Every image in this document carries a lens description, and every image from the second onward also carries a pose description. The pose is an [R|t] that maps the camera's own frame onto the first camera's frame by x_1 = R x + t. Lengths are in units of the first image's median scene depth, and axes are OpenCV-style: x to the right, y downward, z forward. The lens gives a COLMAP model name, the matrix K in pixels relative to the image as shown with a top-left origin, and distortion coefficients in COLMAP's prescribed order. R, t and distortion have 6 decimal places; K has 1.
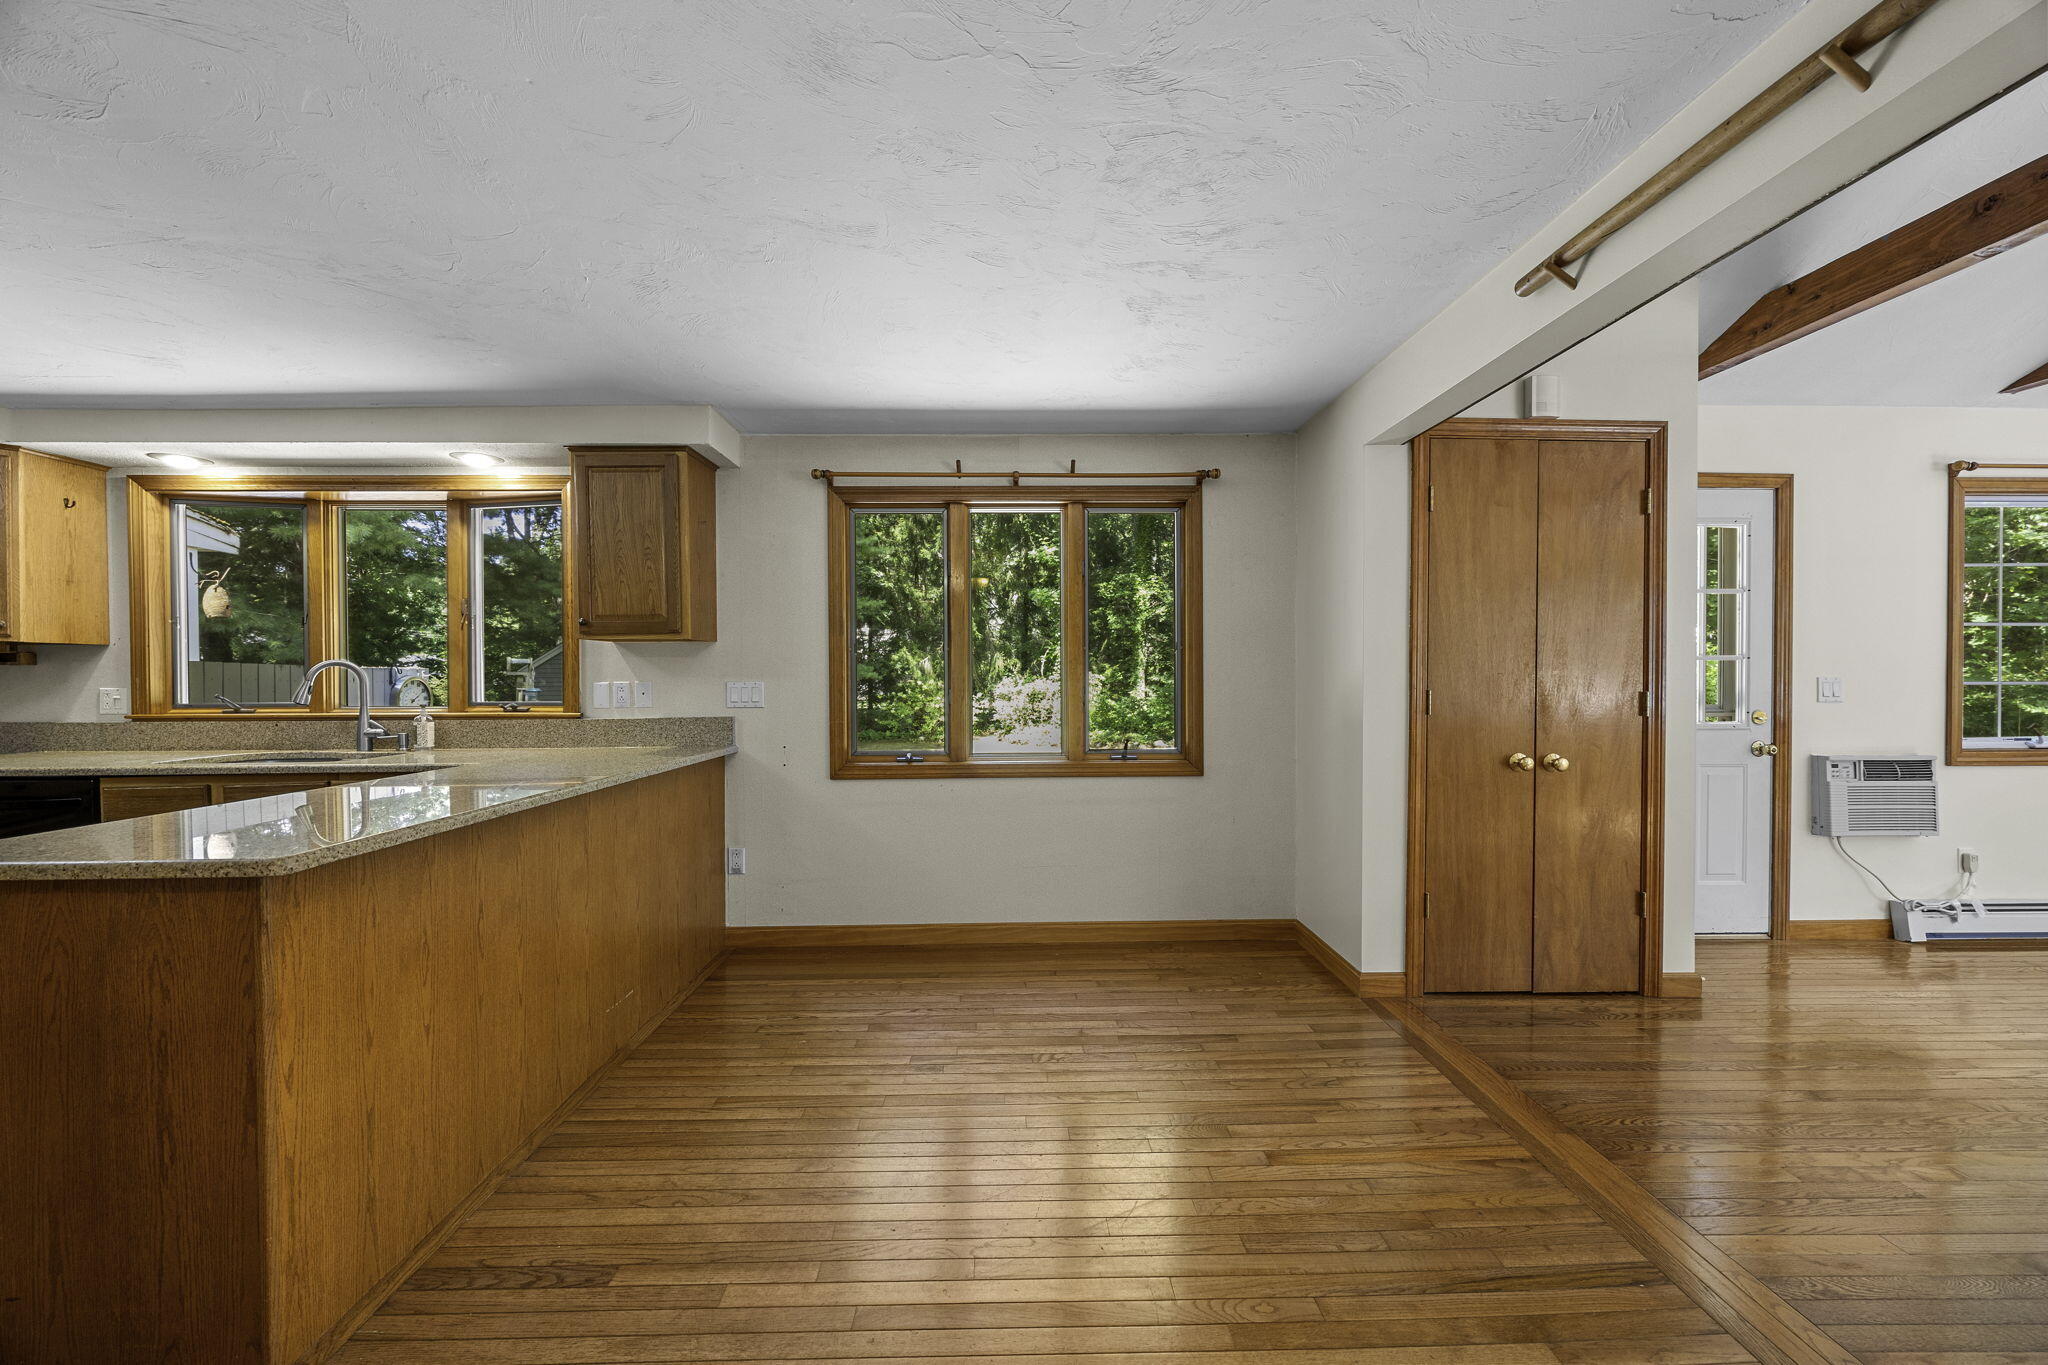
lens RADIAL K [[778.1, 0, 1016.3], [0, 778.1, 687.0], [0, 0, 1]] dist [-0.000646, -0.000099]
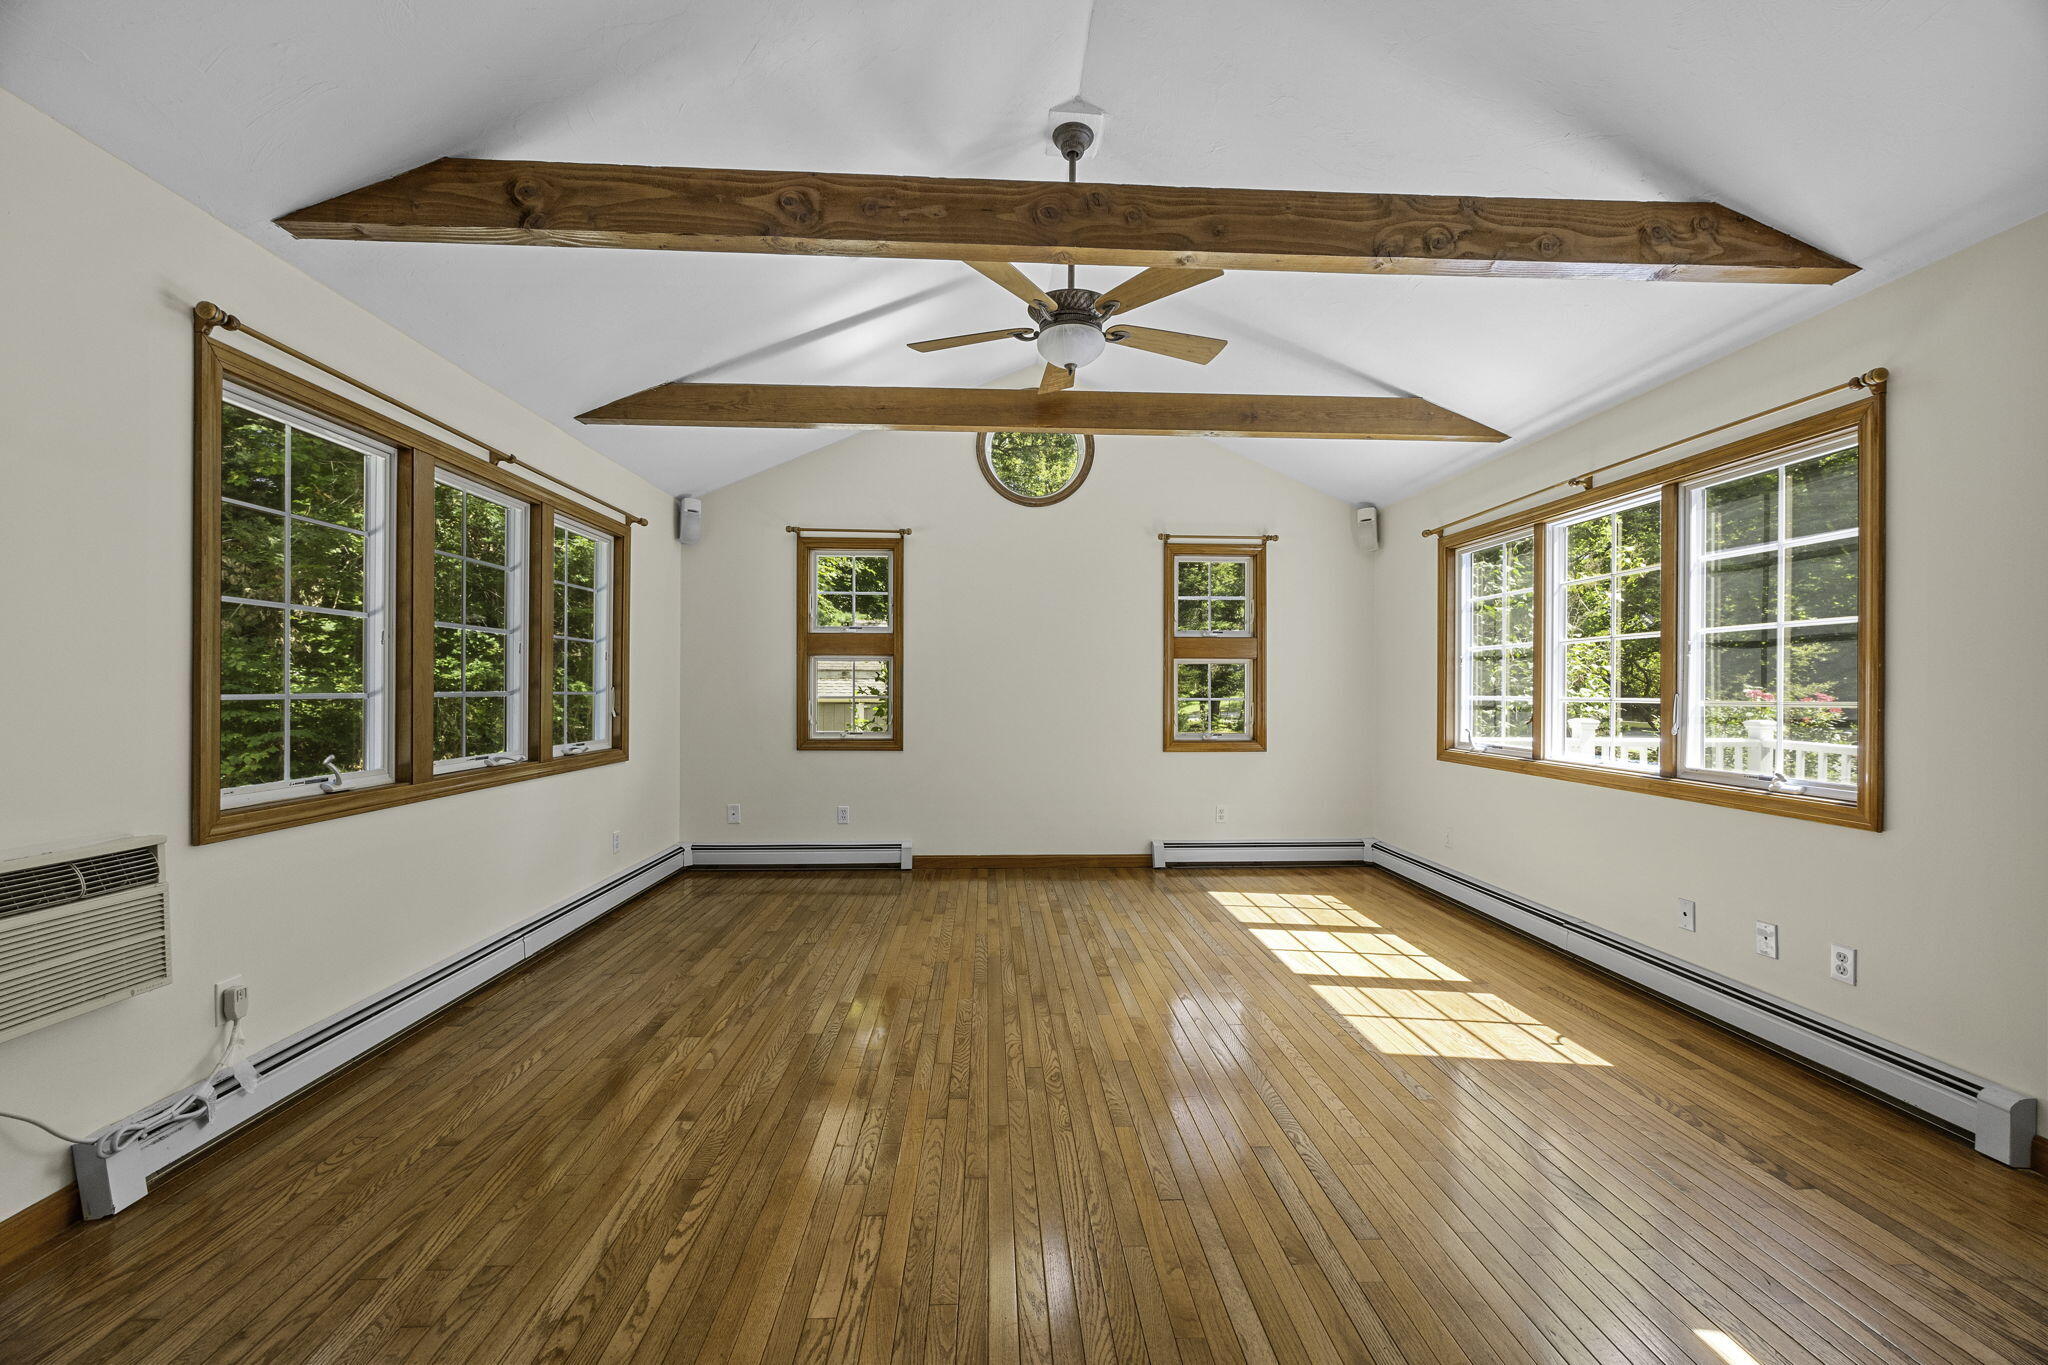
lens RADIAL K [[778.1, 0, 1016.3], [0, 778.1, 687.0], [0, 0, 1]] dist [-0.000646, -0.000099]
pose [[-0.023116, 0.004561, 0.999722, 0.608727], [0.006710, 0.999968, -0.004407, -0.006979], [-0.999710, 0.006606, -0.023146, 0.409549]]
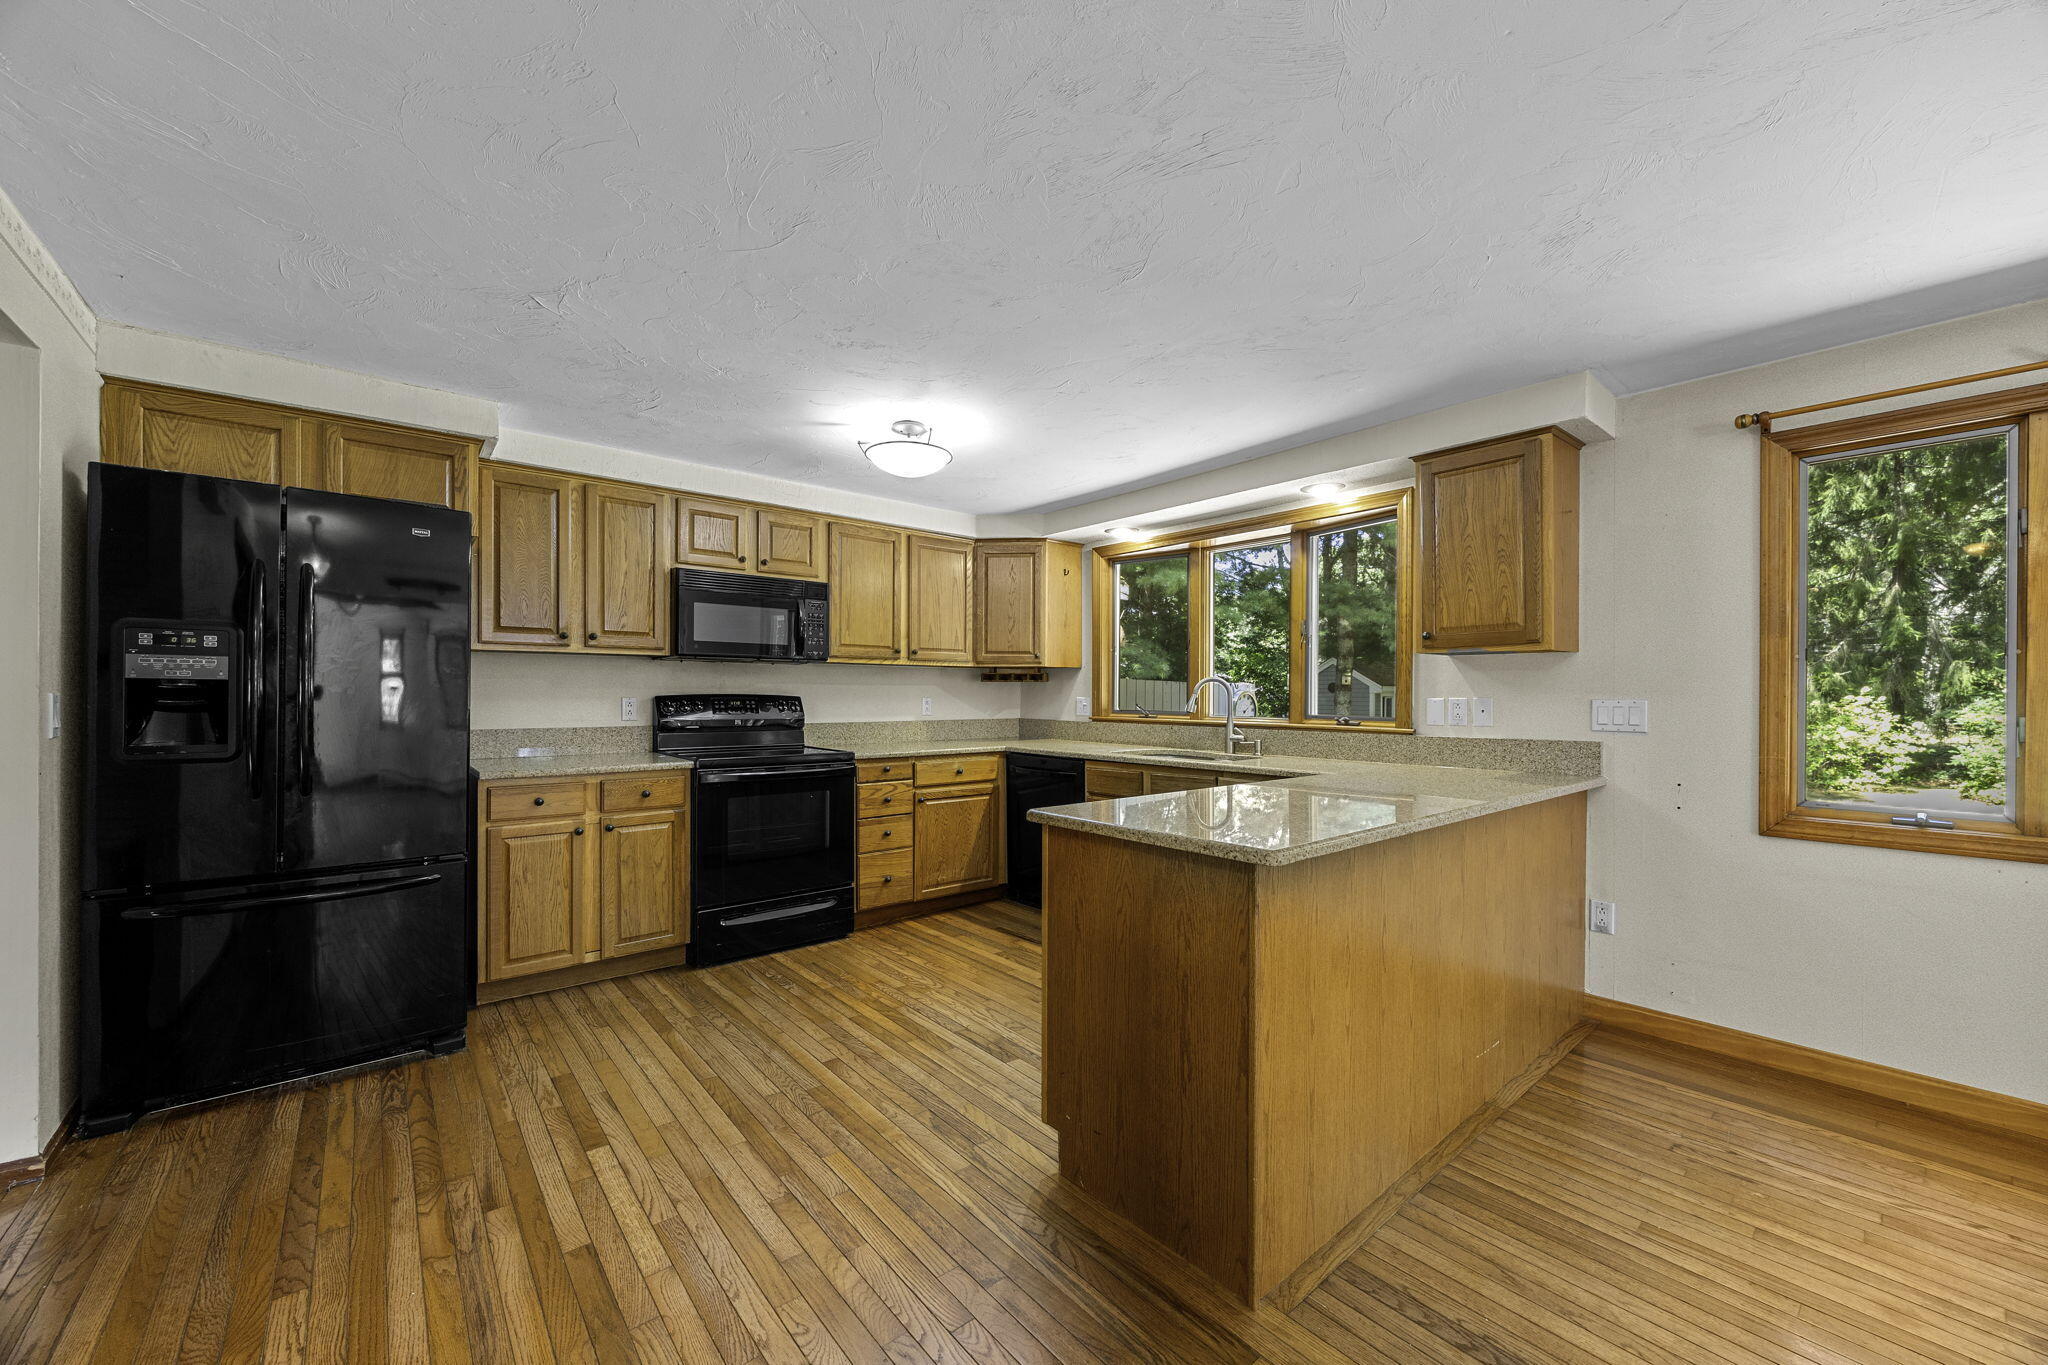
lens RADIAL K [[785.8, 0, 1024.6], [0, 785.8, 701.8], [0, 0, 1]] dist [-0.000705, 0.000112]
pose [[0.631579, 0.016805, -0.775130, -0.110522], [-0.018023, 0.999813, 0.006991, 0.000694], [0.775102, 0.009555, 0.631763, -0.002212]]
